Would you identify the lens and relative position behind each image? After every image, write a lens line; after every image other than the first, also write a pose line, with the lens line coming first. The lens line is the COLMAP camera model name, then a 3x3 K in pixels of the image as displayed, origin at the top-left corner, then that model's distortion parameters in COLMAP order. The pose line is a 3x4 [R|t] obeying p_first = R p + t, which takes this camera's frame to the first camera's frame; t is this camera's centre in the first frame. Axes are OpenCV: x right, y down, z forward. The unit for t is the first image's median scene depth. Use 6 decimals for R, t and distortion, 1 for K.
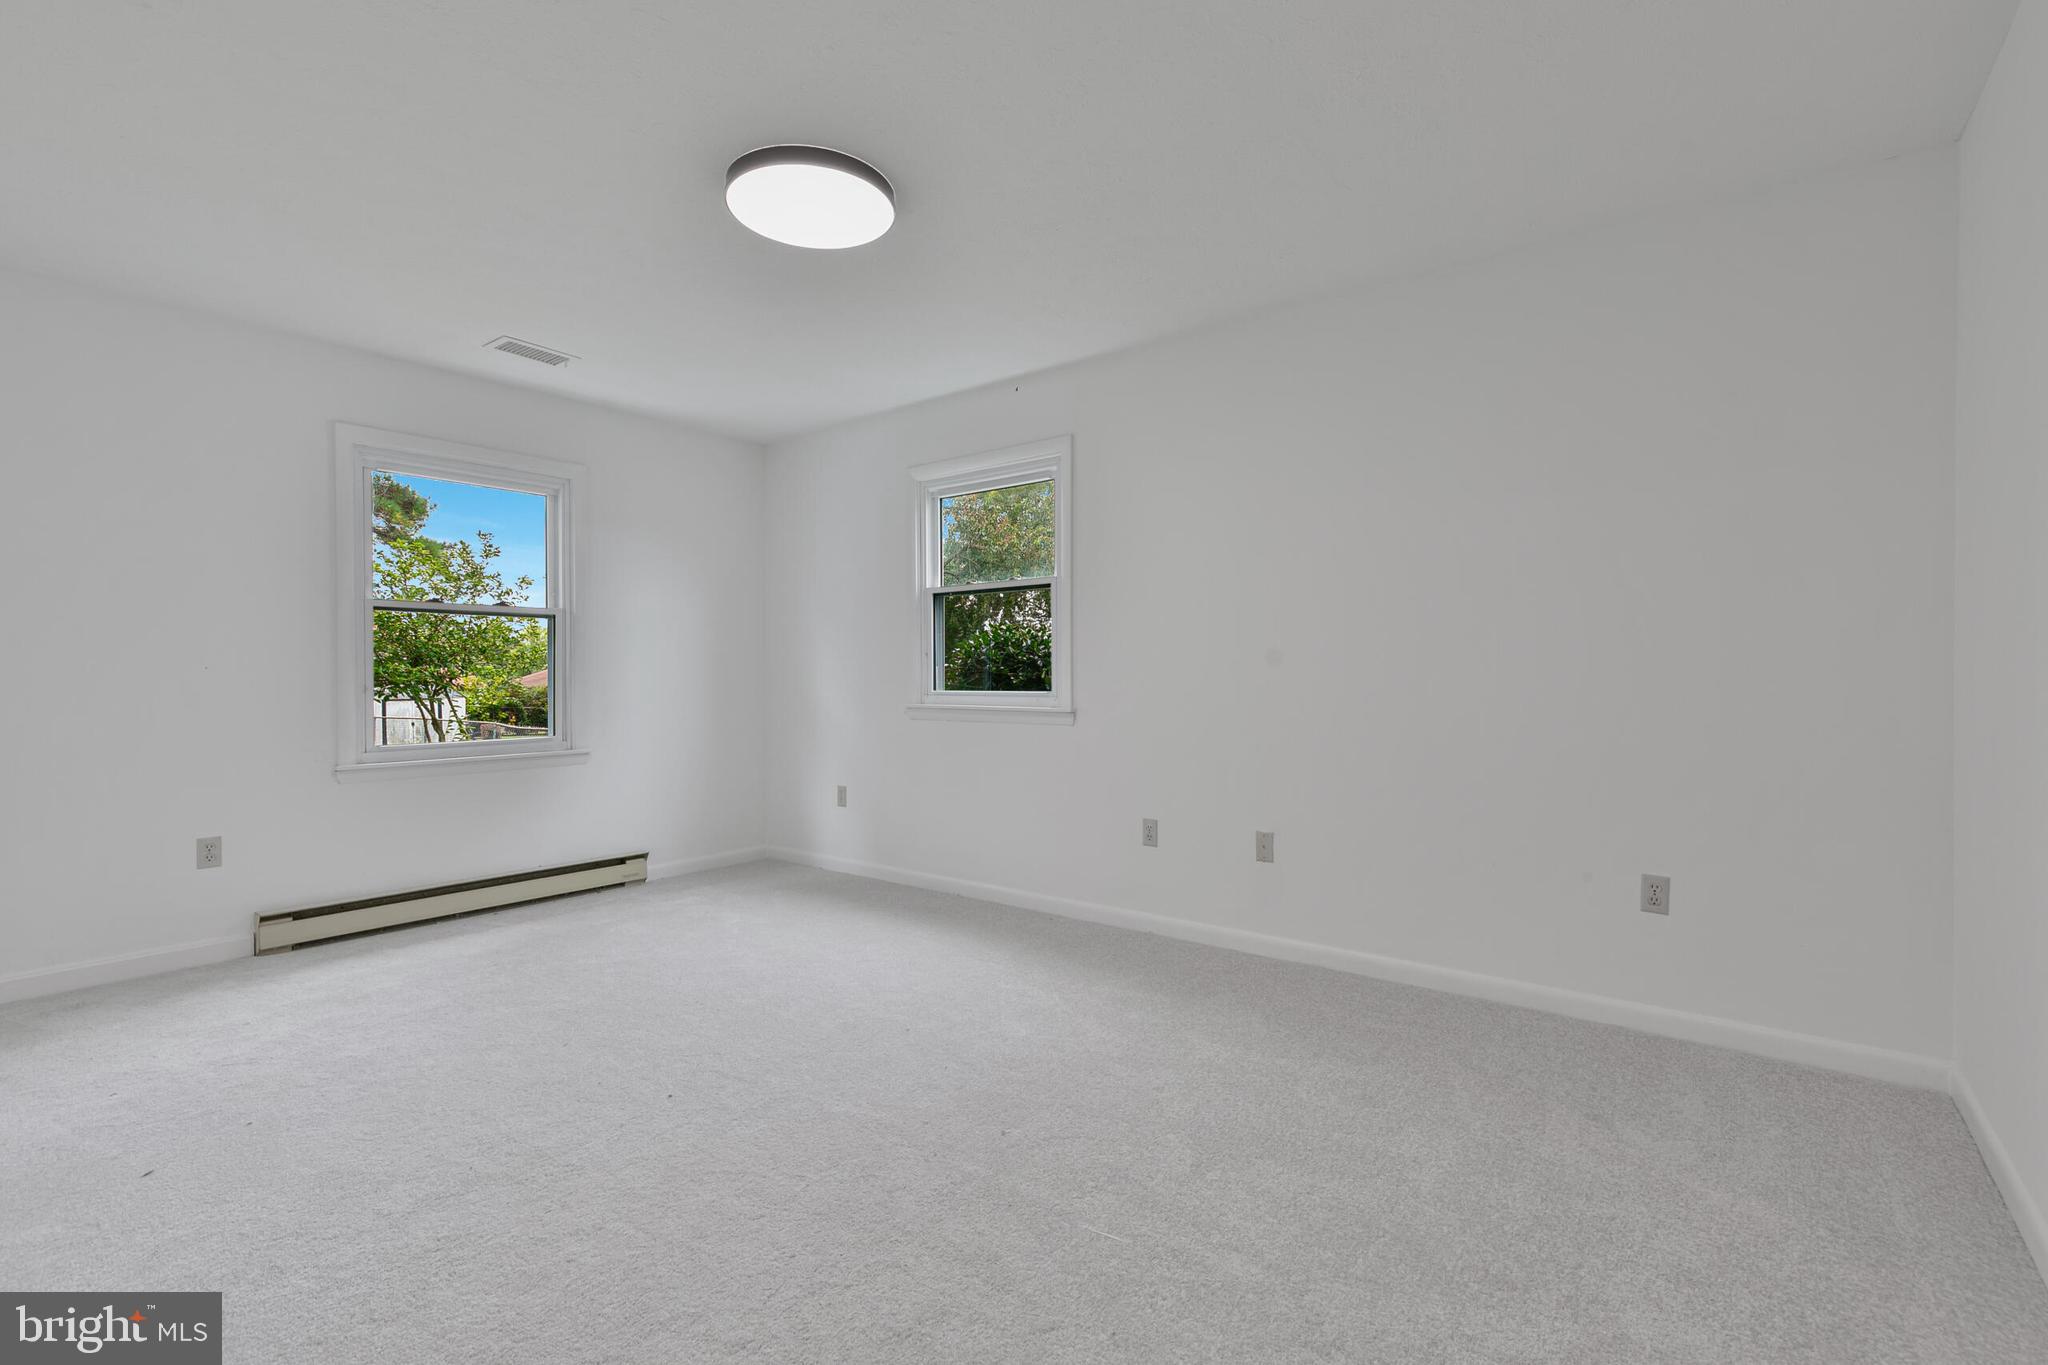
lens RADIAL K [[914.5, 0, 1024.0], [0, 914.5, 682.5], [0, 0, 1]] dist [0.001416, -0.000810]
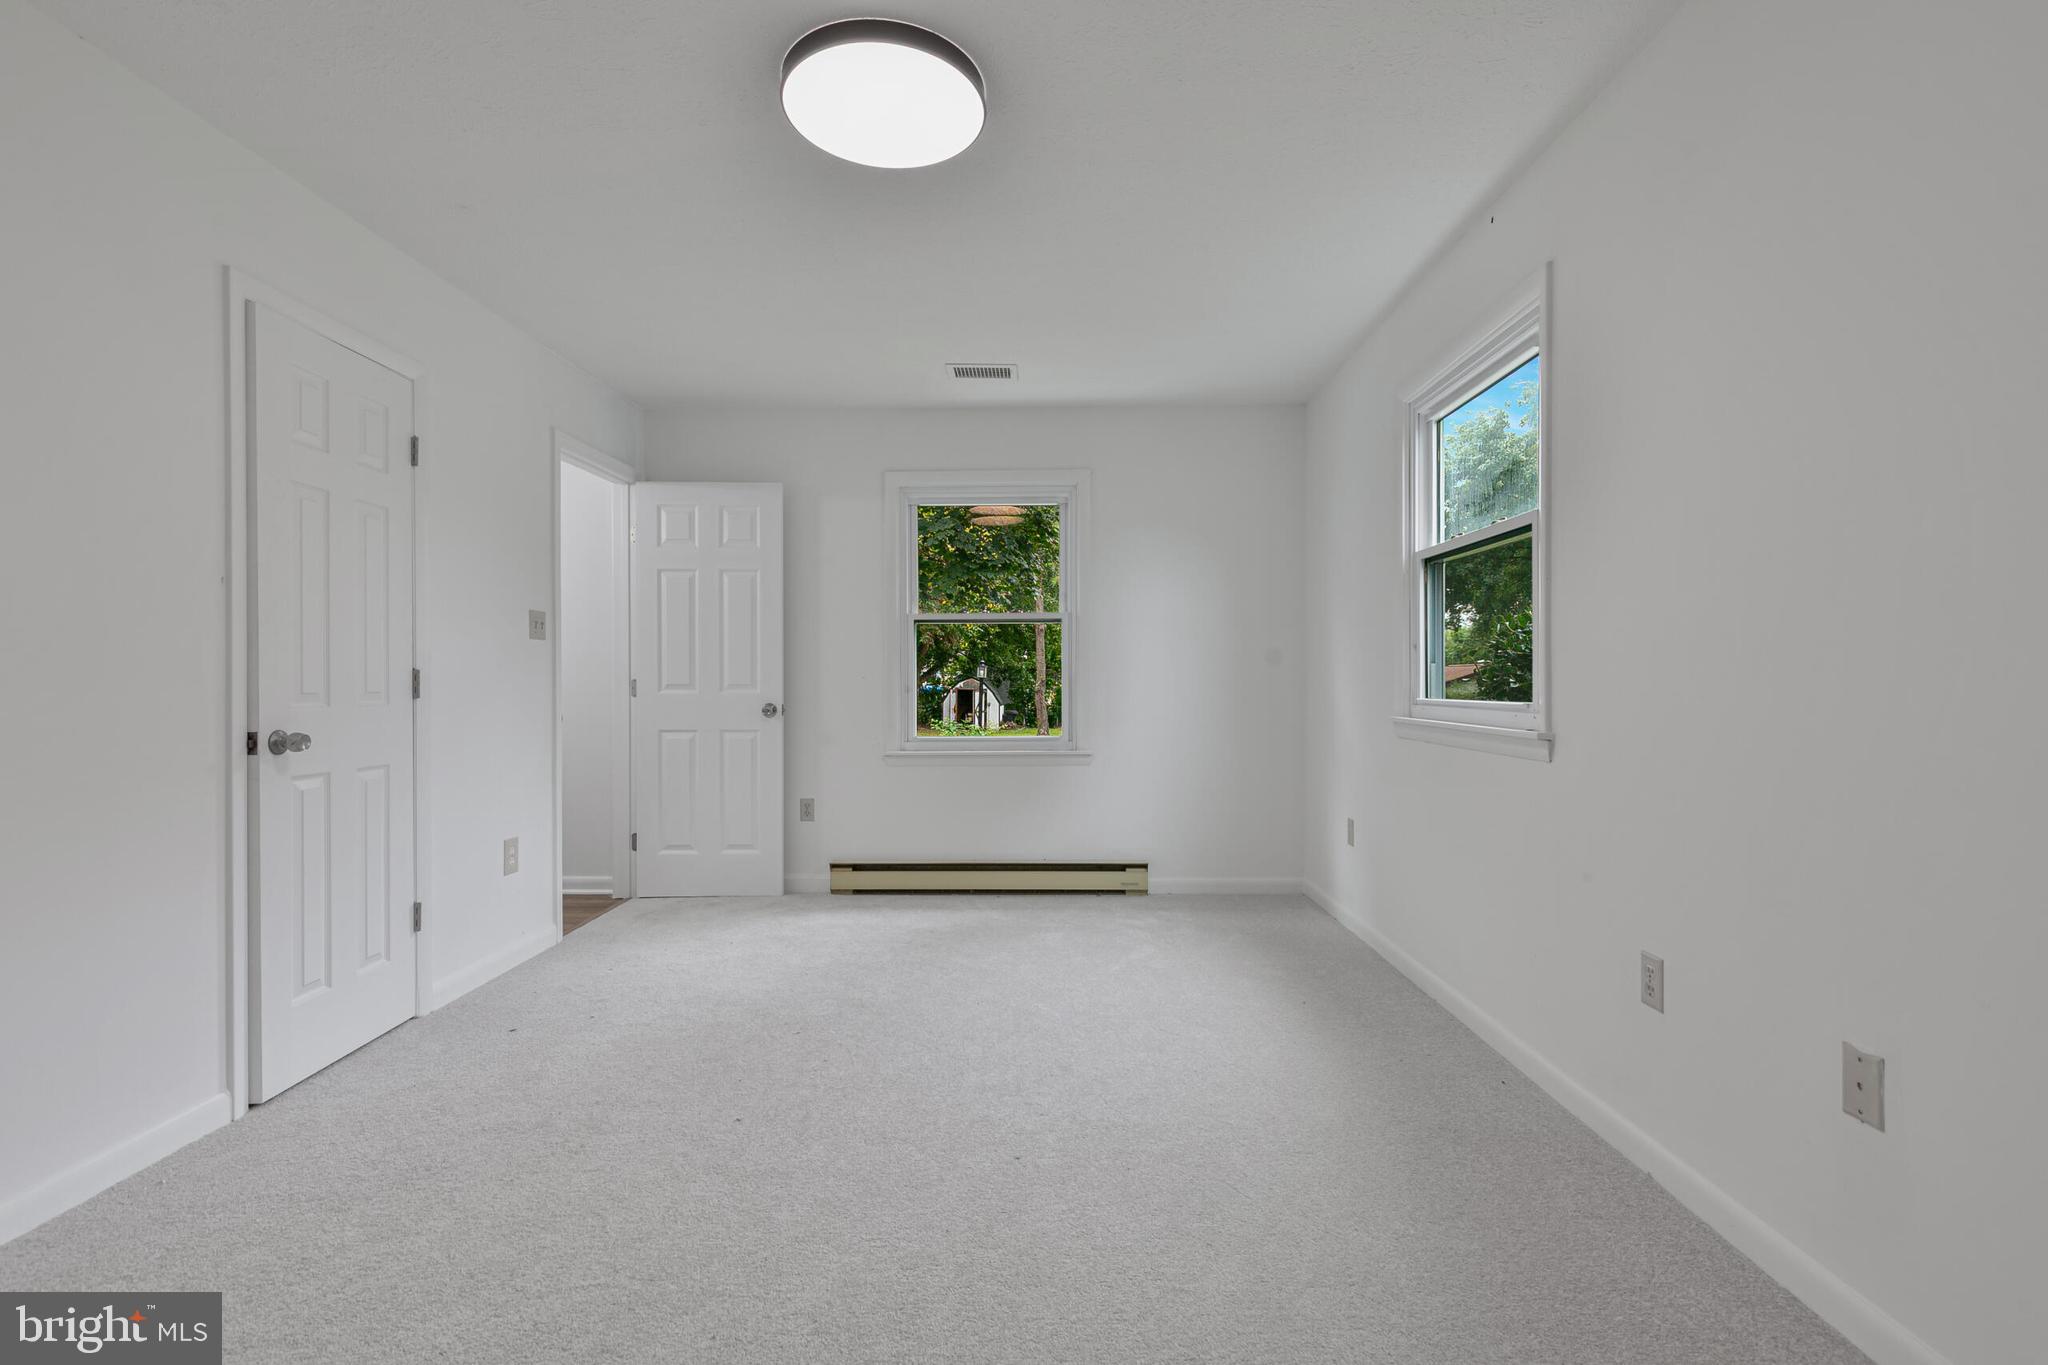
lens RADIAL K [[914.5, 0, 1024.0], [0, 914.5, 682.5], [0, 0, 1]] dist [0.001416, -0.000810]
pose [[0.595929, 0.002804, -0.803032, 0.309122], [-0.002527, 0.999995, 0.001617, -0.003655], [0.803033, 0.001066, 0.595933, 0.372225]]
